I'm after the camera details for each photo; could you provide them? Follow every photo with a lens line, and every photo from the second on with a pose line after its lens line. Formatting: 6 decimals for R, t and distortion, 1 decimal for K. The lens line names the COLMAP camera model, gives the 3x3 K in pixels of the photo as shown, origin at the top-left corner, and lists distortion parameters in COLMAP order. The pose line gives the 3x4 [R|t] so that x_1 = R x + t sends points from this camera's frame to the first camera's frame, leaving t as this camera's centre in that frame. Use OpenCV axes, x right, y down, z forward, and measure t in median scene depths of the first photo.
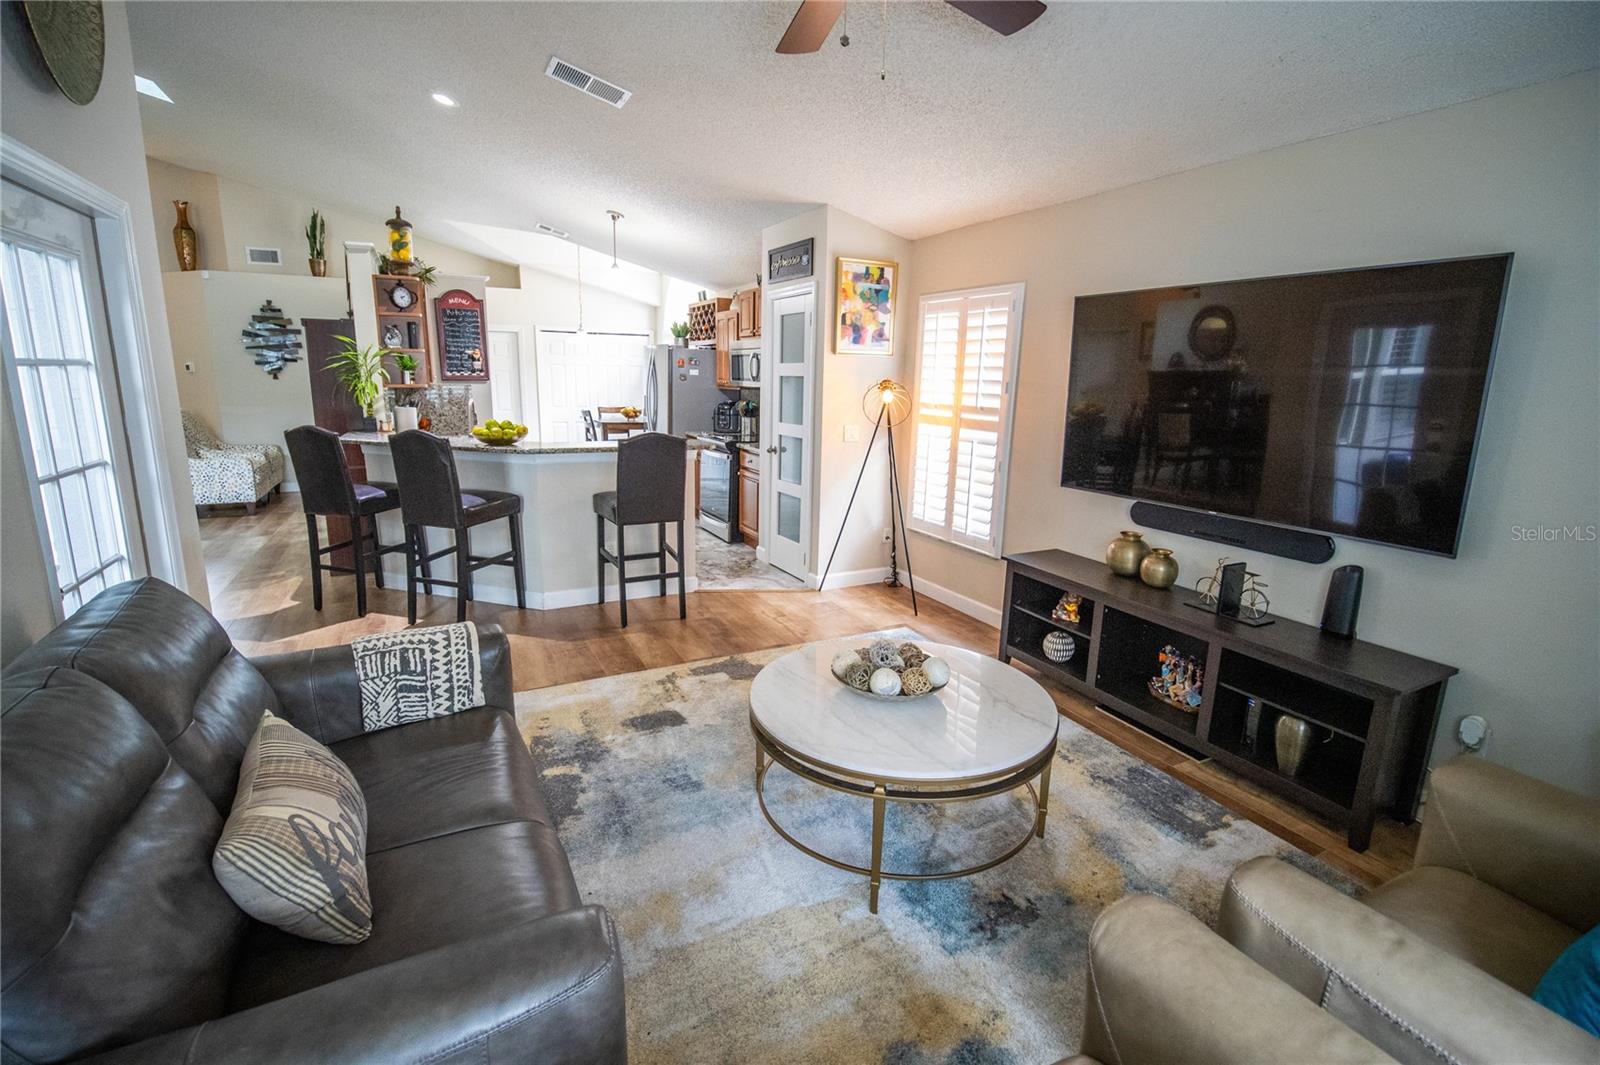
lens RADIAL K [[722.2, 0, 796.8], [0, 722.2, 528.5], [0, 0, 1]] dist [-0.014587, -0.002103]
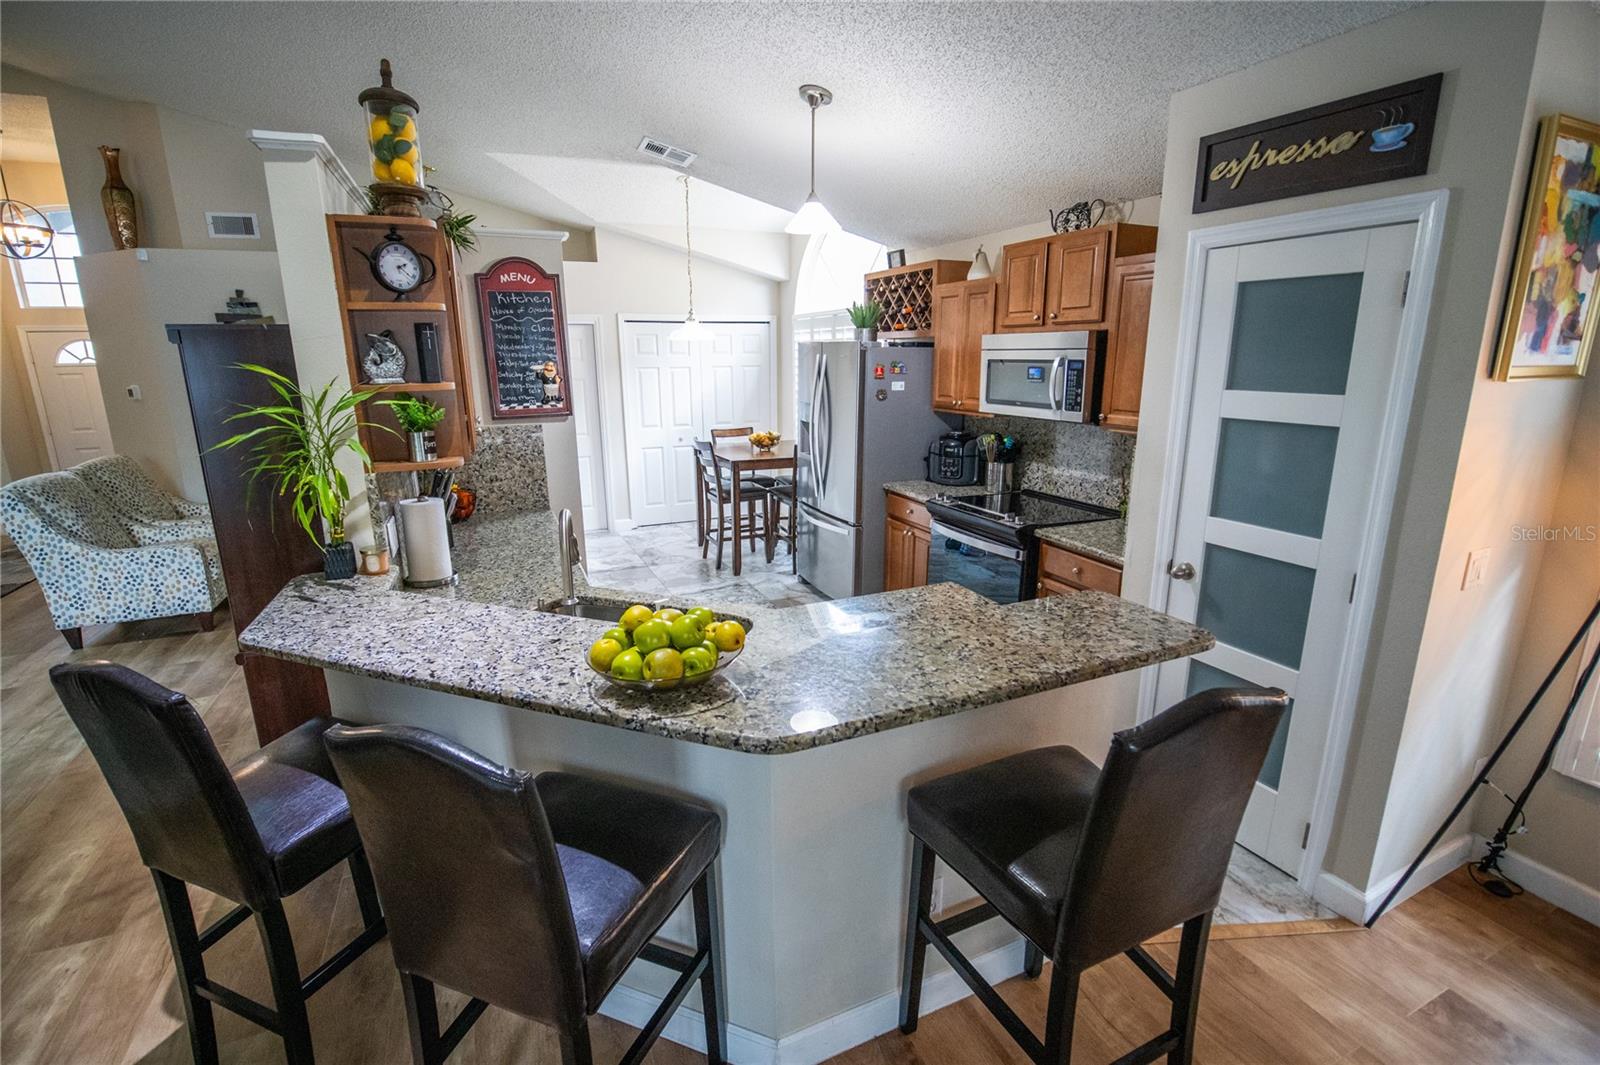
lens RADIAL K [[722.2, 0, 798.4], [0, 722.2, 532.7], [0, 0, 1]] dist [-0.014587, -0.002103]
pose [[0.998115, -0.014077, -0.059732, -0.218654], [0.016189, 0.999255, 0.035032, -0.132668], [0.059195, -0.035933, 0.997600, 0.441885]]
